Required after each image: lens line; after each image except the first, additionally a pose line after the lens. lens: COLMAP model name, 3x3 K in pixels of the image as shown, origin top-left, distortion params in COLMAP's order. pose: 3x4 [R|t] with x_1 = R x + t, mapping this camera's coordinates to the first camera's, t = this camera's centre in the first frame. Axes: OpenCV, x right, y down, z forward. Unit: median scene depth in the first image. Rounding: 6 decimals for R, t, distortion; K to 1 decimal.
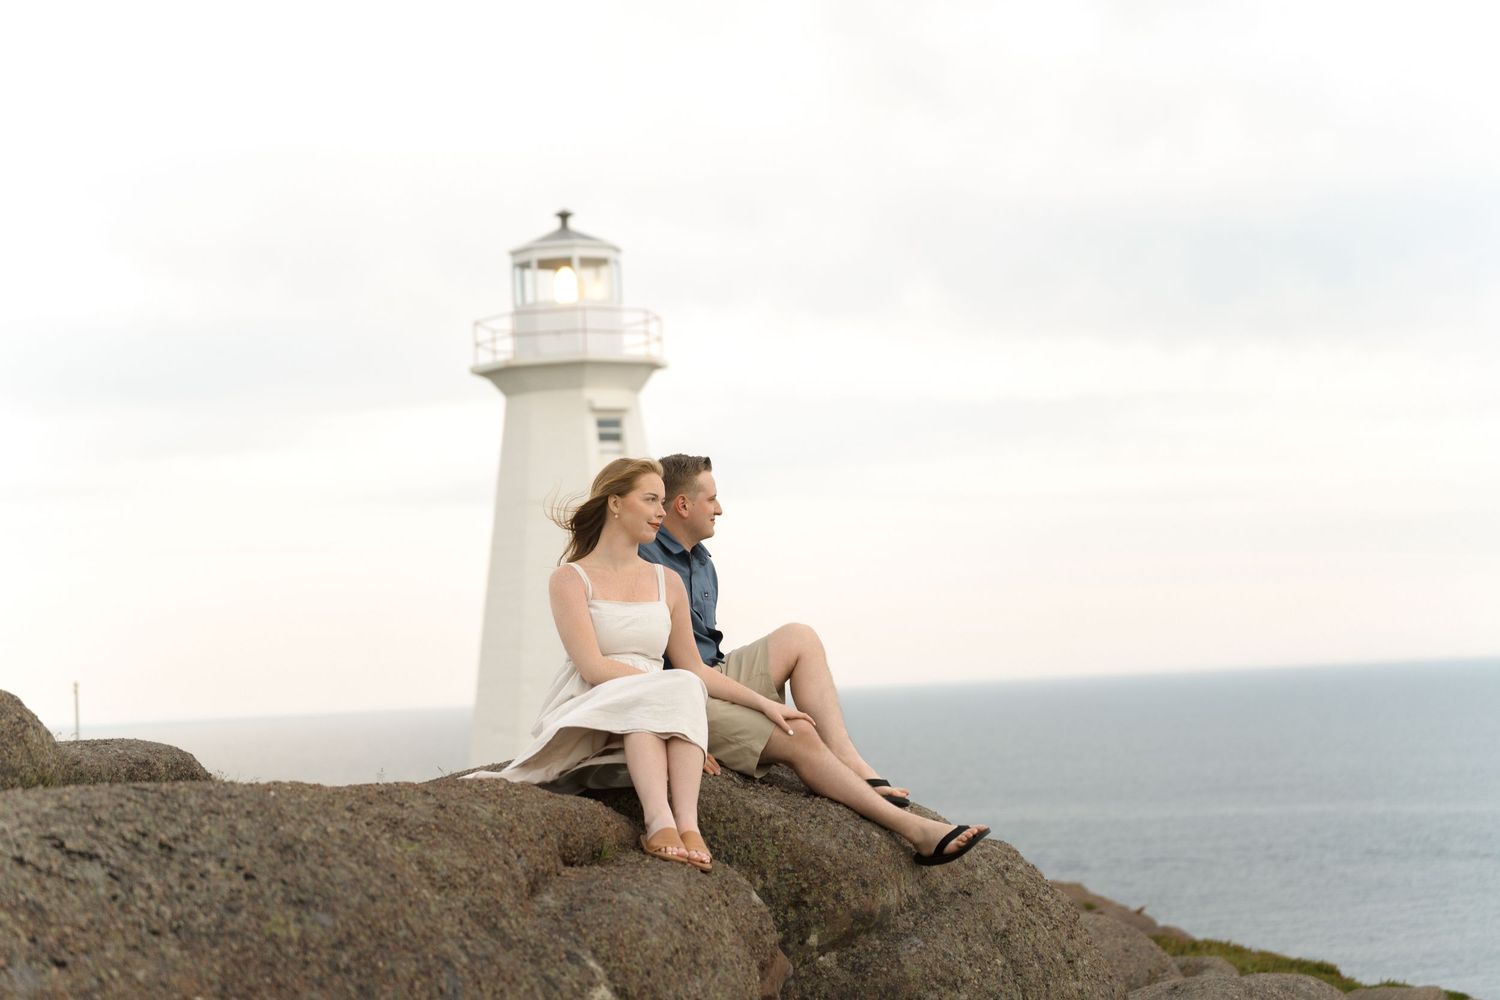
lens RADIAL K [[2849.2, 0, 743.9], [0, 2849.2, 491.1], [0, 0, 1]] dist [0.034477, 0.000000]
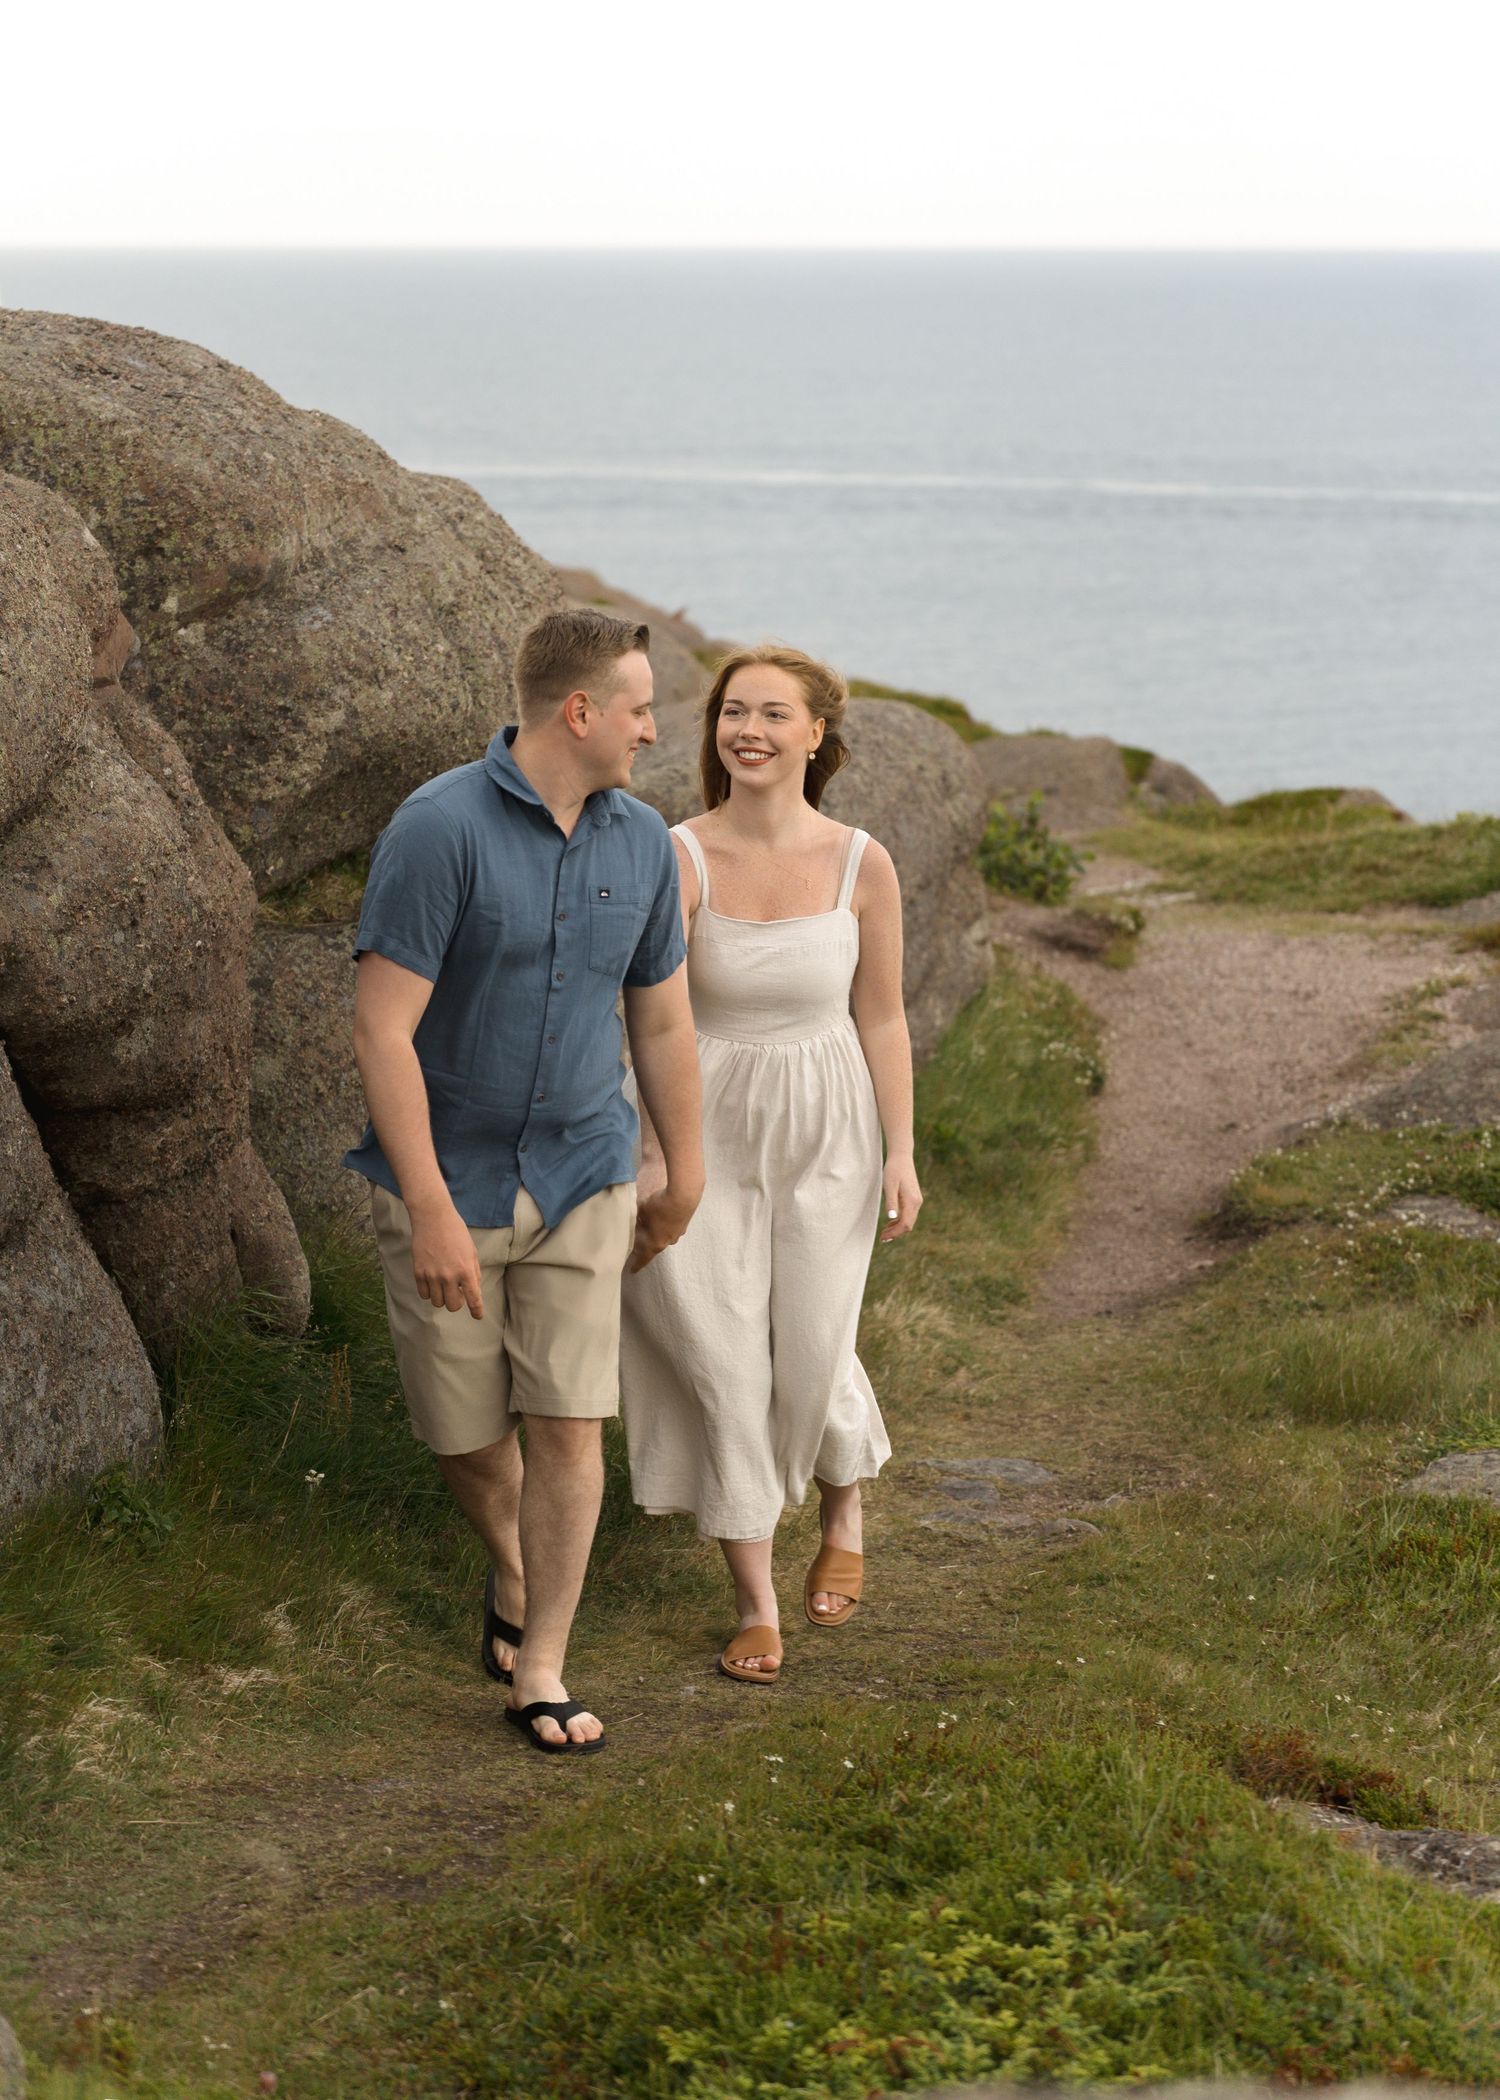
lens RADIAL K [[4716.4, 0, 726.0], [0, 4716.4, 871.2], [0, 0, 1]] dist [-0.003301, 0.000000]
pose [[0.989205, 0.031588, 0.143090, -0.003908], [-0.059145, 0.979483, 0.192650, -0.005984], [-0.134069, -0.199034, 0.970779, -0.130025]]
